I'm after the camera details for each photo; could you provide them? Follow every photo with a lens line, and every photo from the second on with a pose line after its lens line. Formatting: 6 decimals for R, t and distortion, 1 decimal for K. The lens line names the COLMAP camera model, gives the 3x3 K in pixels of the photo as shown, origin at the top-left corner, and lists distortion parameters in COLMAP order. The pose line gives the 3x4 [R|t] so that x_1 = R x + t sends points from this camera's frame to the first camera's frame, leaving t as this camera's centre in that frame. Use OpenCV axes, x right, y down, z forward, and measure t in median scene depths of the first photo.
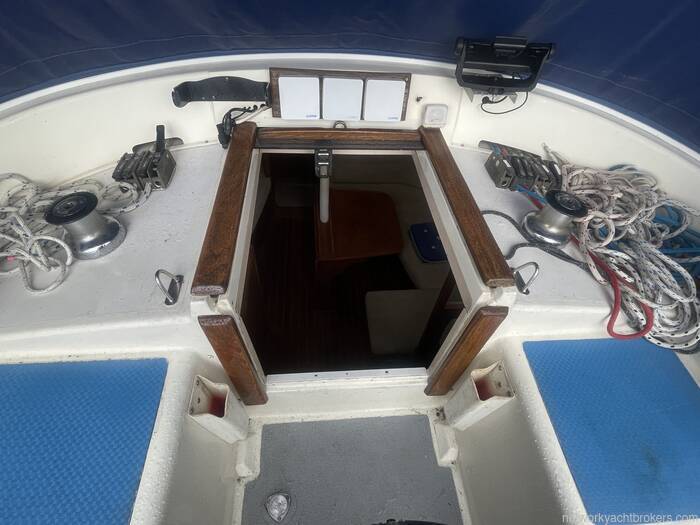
lens RADIAL K [[357.1, 0, 350.0], [0, 357.1, 262.5], [0, 0, 1]] dist [0.000788, 0.000846]
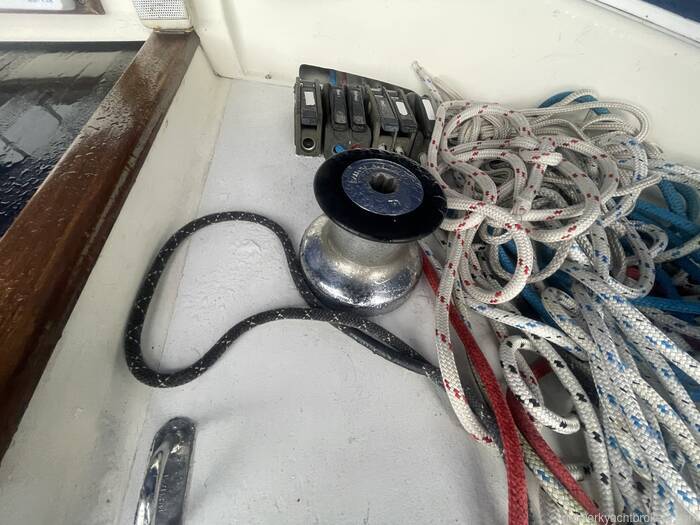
lens RADIAL K [[284.5, 0, 350.0], [0, 284.5, 262.5], [0, 0, 1]] dist [-0.000426, -0.000572]
pose [[0.998923, -0.046400, -0.000317, 0.518121], [0.046078, 0.991135, 0.124612, -0.123070], [-0.005468, -0.124492, 0.992206, 0.666373]]
